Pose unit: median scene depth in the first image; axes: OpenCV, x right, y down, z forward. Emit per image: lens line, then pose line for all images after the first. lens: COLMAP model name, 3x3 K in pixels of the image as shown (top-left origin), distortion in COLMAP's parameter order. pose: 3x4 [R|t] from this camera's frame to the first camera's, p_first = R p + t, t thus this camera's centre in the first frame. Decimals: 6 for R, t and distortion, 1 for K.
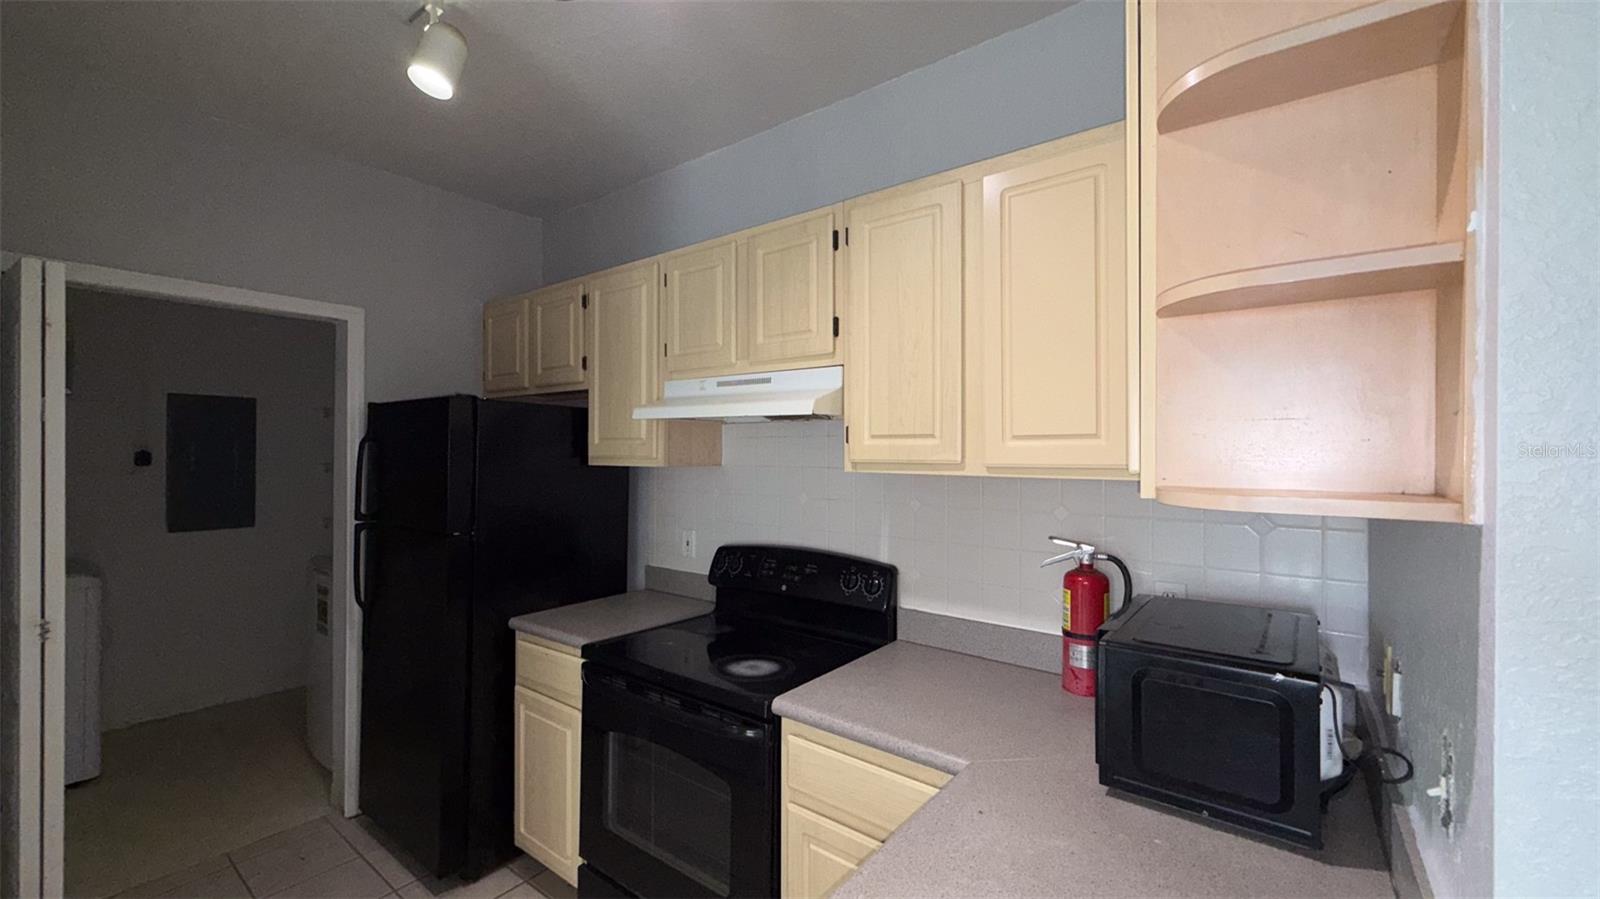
lens RADIAL K [[639.1, 0, 795.0], [0, 639.1, 448.9], [0, 0, 1]] dist [0.001128, 0.000296]
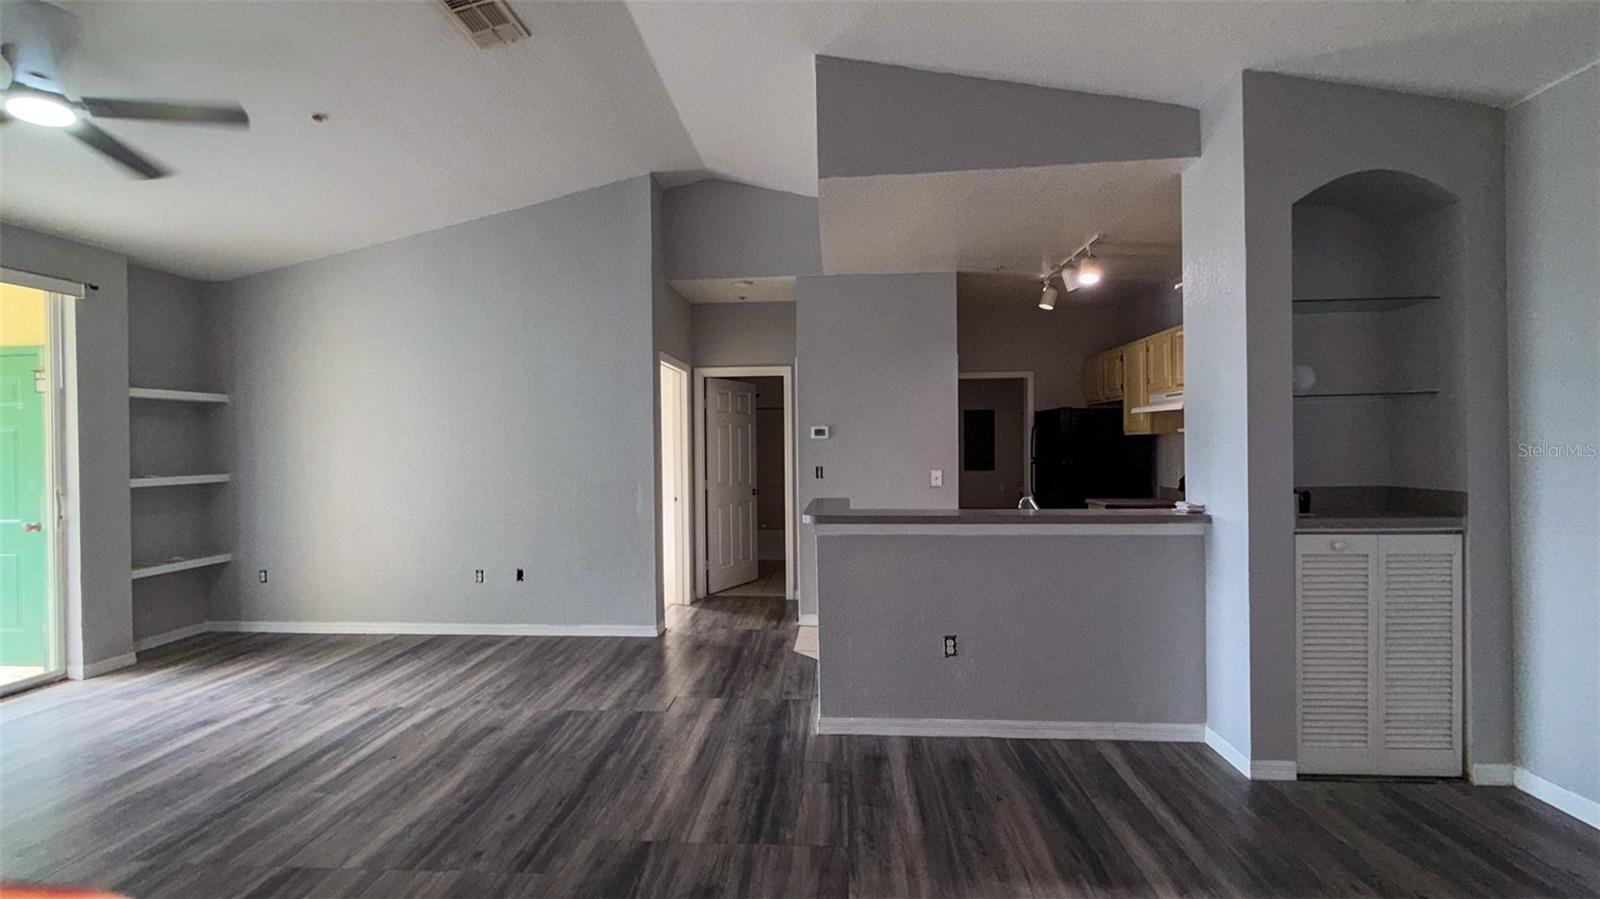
lens RADIAL K [[639.1, 0, 797.4], [0, 639.1, 450.3], [0, 0, 1]] dist [0.001128, 0.000296]
pose [[0.556206, -0.002223, -0.831042, 1.067206], [0.017037, 0.999817, 0.008729, 0.050032], [0.830870, -0.019014, 0.556142, -1.386310]]
